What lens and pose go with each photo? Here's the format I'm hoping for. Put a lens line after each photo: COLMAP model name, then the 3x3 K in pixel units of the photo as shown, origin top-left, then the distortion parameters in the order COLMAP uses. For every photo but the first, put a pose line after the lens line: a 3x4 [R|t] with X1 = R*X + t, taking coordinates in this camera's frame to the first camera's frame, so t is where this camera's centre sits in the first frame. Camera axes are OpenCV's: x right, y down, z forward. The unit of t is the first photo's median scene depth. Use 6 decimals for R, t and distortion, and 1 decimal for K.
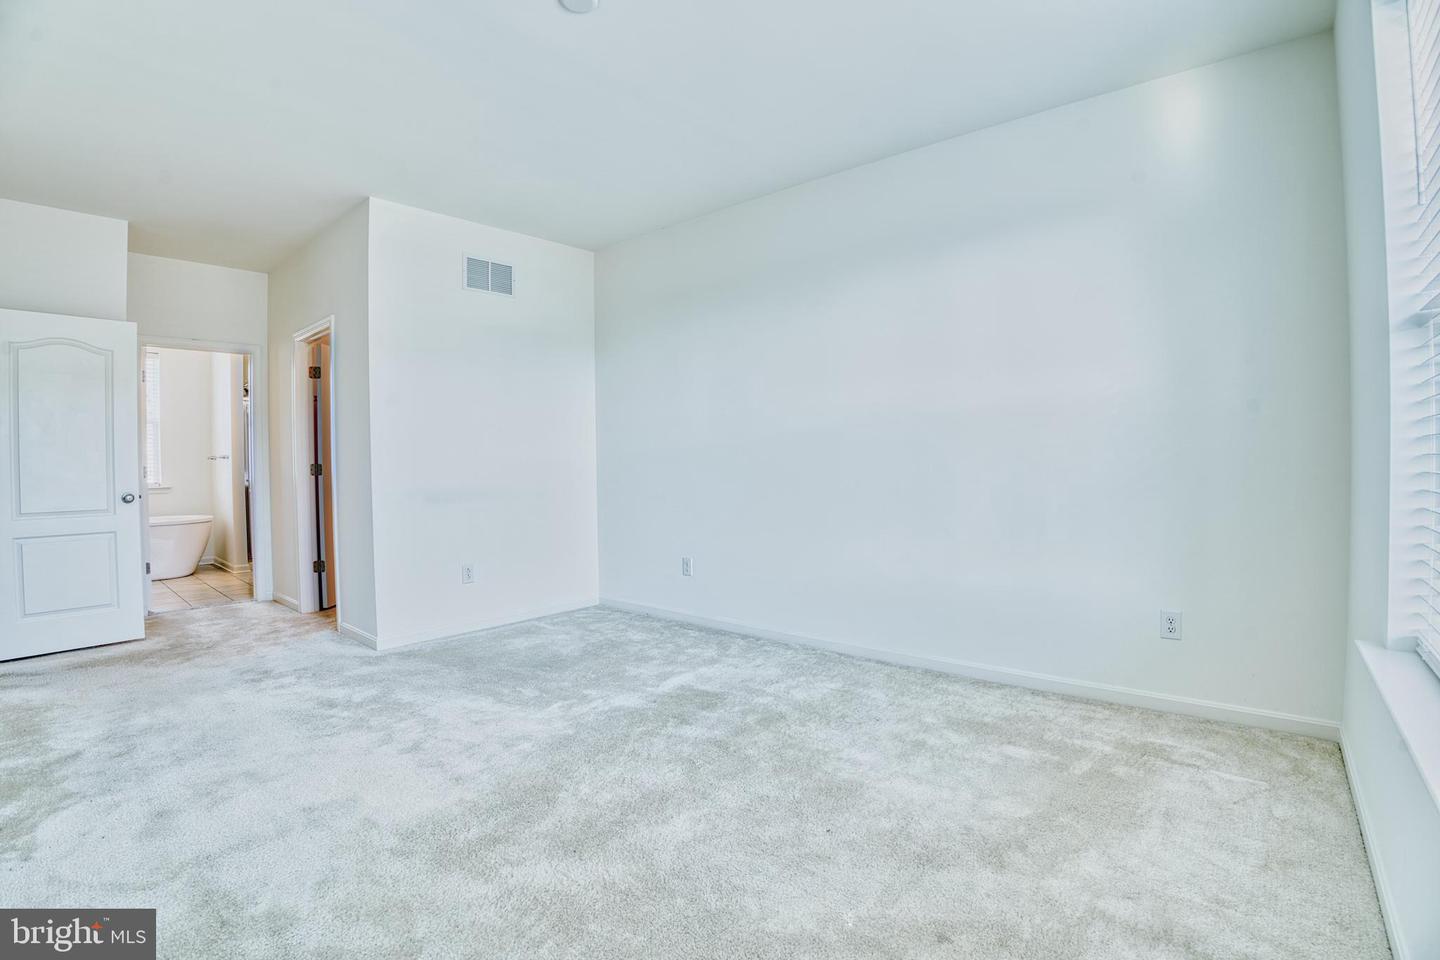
lens RADIAL K [[671.2, 0, 720.7], [0, 671.2, 469.8], [0, 0, 1]] dist [-0.107688, 0.024942]
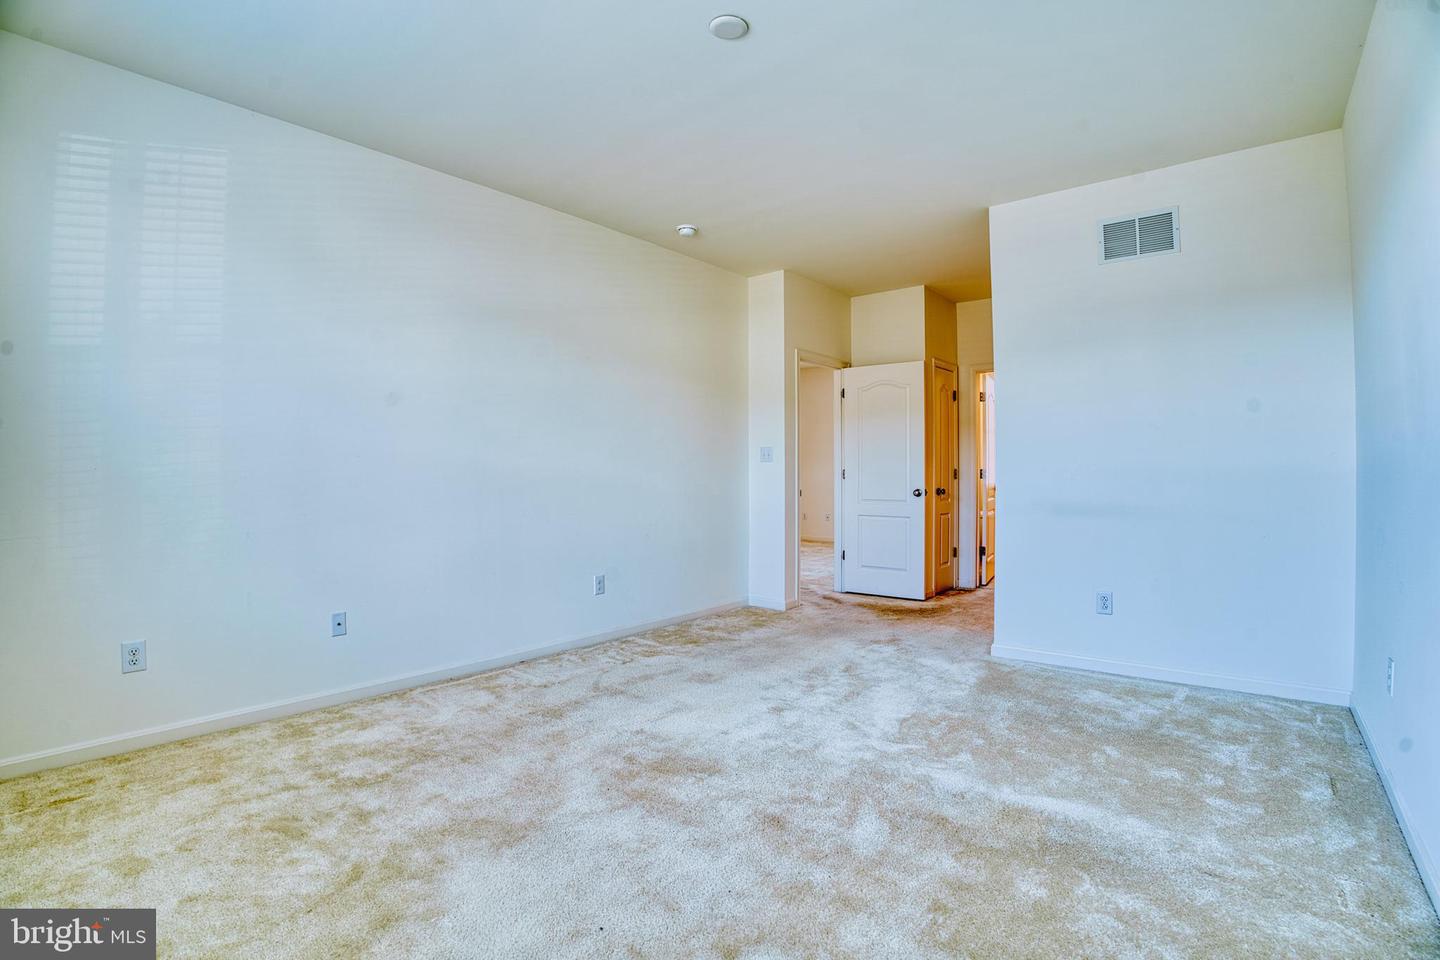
lens RADIAL K [[671.2, 0, 720.7], [0, 671.2, 469.8], [0, 0, 1]] dist [-0.107688, 0.024942]
pose [[0.014829, 0.012152, -0.999816, 0.493280], [-0.012786, 0.999847, 0.011962, -0.016893], [0.999808, 0.012607, 0.014982, 0.577906]]
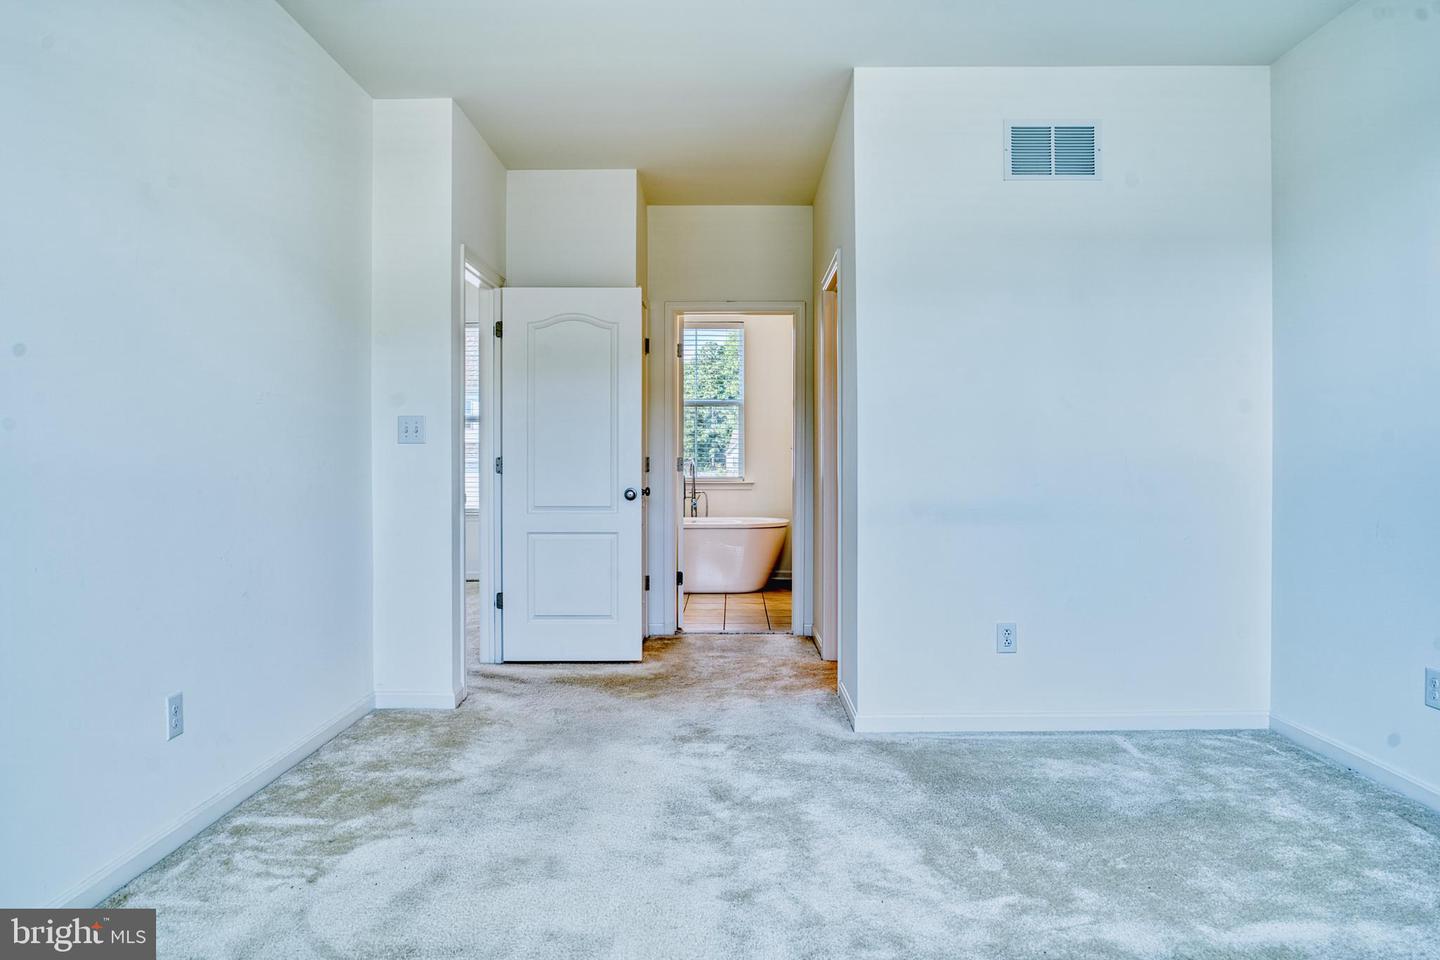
lens RADIAL K [[988.3, 0, 719.3], [0, 988.3, 466.4], [0, 0, 1]] dist [-0.058609, 0.031077]
pose [[0.642360, 0.019423, -0.766157, 0.172533], [-0.020099, 0.999762, 0.008494, -0.007050], [0.766139, 0.009943, 0.642598, 0.227170]]
